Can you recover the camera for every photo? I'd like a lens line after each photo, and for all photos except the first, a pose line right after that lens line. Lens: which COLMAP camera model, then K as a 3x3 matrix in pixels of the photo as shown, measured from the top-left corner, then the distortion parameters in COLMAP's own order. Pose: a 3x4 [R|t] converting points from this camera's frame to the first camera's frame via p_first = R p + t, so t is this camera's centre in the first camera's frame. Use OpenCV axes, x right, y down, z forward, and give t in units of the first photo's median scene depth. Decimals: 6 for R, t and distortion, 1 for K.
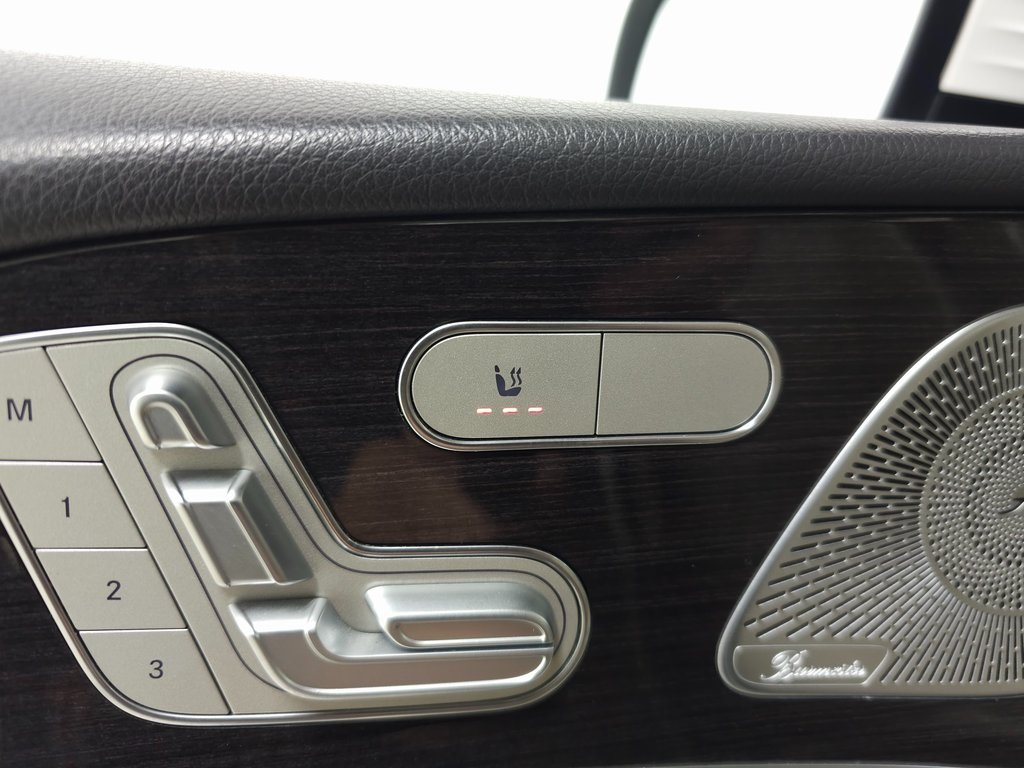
lens RADIAL K [[701.0, 0, 513.4], [0, 701.0, 386.9], [0, 0, 1]] dist [0.029775, -0.044829]
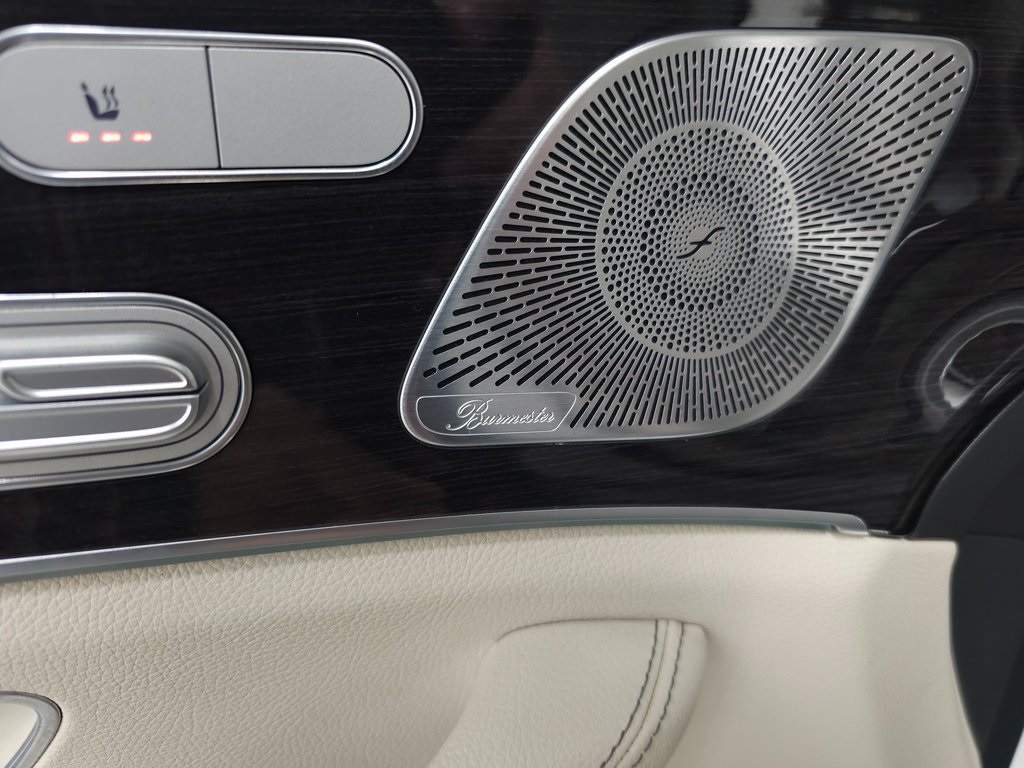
lens RADIAL K [[701.0, 0, 512.1], [0, 701.0, 384.1], [0, 0, 1]] dist [0.029775, -0.044829]
pose [[0.991250, -0.072166, 0.110525, 0.363880], [0.060205, 0.992329, 0.107973, 0.266519], [-0.117469, -0.100374, 0.987991, -0.004836]]
